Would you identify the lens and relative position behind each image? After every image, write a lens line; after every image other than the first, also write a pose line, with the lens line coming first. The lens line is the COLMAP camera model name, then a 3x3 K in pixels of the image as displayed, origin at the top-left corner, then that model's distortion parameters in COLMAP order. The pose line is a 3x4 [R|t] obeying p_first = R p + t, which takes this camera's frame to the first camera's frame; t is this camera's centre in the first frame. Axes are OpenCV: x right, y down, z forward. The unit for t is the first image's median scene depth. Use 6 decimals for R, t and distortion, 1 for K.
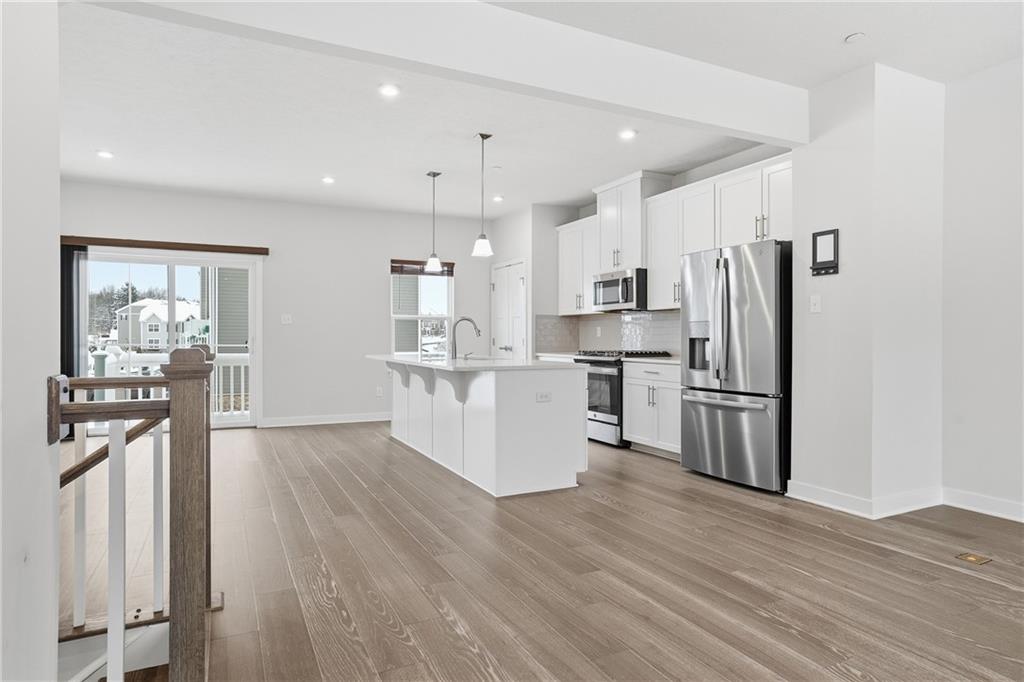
lens RADIAL K [[584.0, 0, 512.0], [0, 584.0, 341.0], [0, 0, 1]] dist [-0.003803, 0.000834]
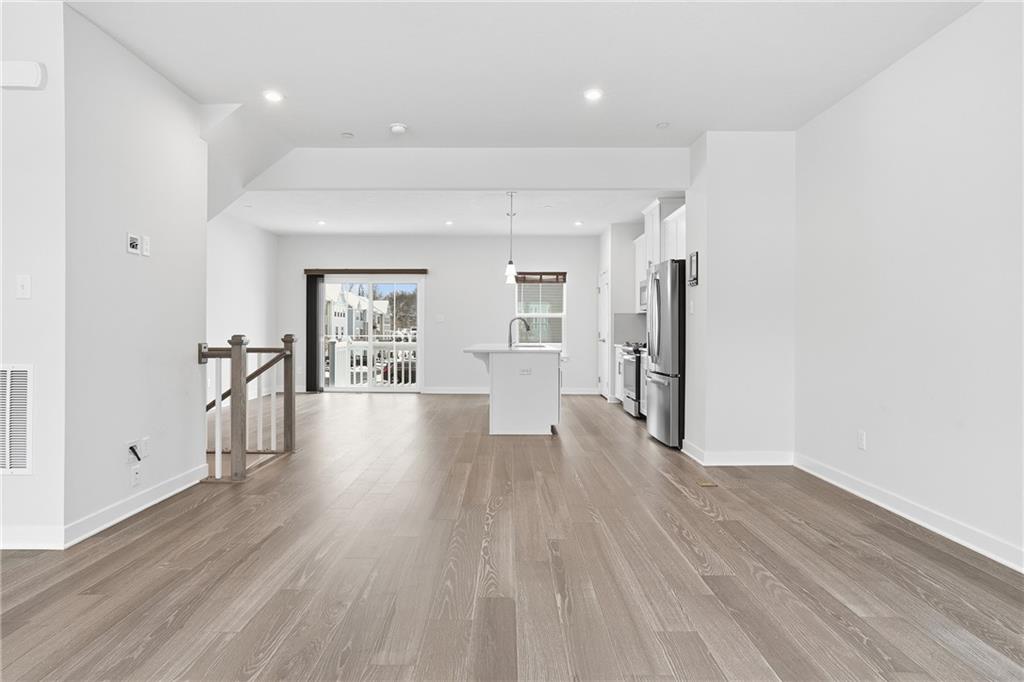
lens RADIAL K [[584.0, 0, 512.0], [0, 584.0, 341.0], [0, 0, 1]] dist [-0.003803, 0.000834]
pose [[0.899784, 0.010129, -0.436218, 0.456137], [-0.005805, 0.999920, 0.011246, 0.001034], [0.436297, -0.007587, 0.899771, -0.239748]]
